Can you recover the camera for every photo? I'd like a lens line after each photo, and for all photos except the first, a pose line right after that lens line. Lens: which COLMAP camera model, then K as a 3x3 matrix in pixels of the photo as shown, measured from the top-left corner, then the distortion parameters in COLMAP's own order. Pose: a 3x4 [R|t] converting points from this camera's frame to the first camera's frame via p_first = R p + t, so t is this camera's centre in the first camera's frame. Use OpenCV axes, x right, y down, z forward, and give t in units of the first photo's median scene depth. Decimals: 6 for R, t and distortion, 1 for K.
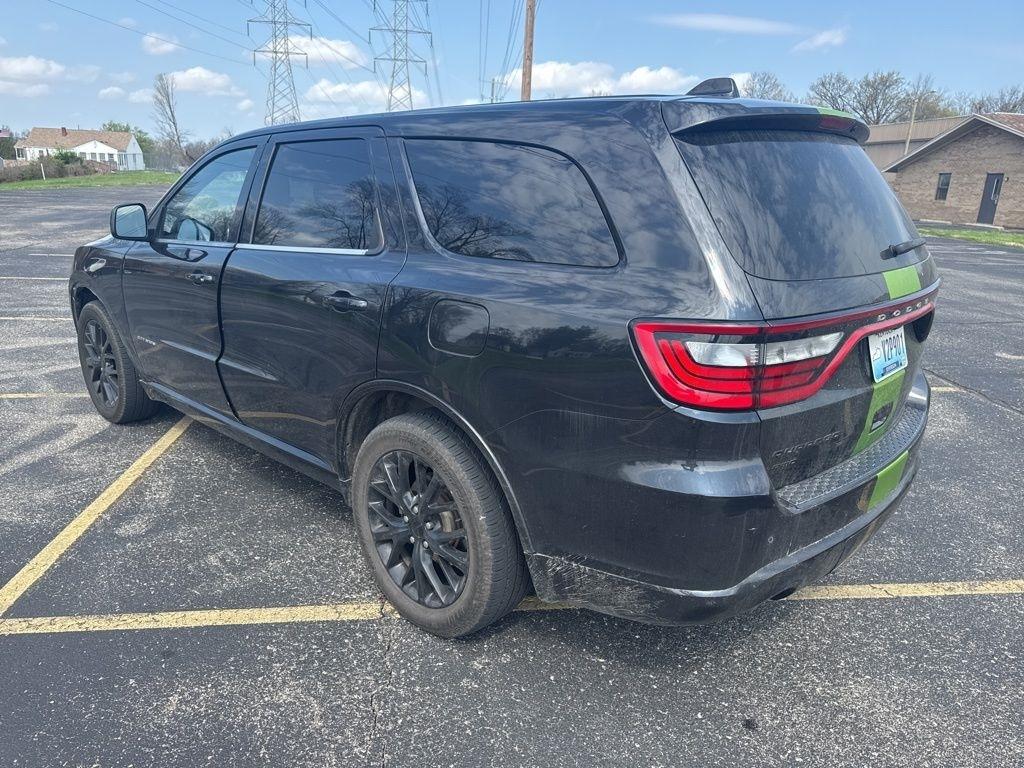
lens RADIAL K [[733.0, 0, 512.0], [0, 733.0, 384.0], [0, 0, 1]] dist [0.045866, -0.053375]
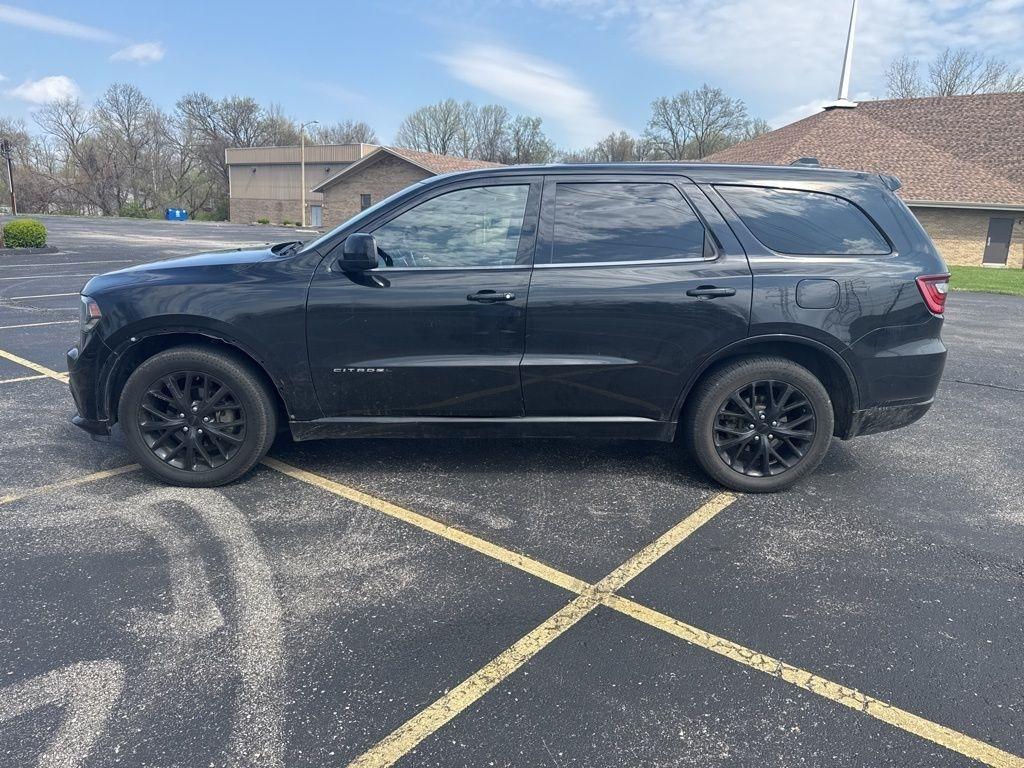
lens RADIAL K [[733.0, 0, 512.0], [0, 733.0, 384.0], [0, 0, 1]] dist [0.045866, -0.053375]
pose [[0.690936, -0.168457, 0.703015, -0.126129], [0.182280, 0.981646, 0.056076, -0.007170], [-0.699558, 0.089401, 0.708961, 0.018304]]
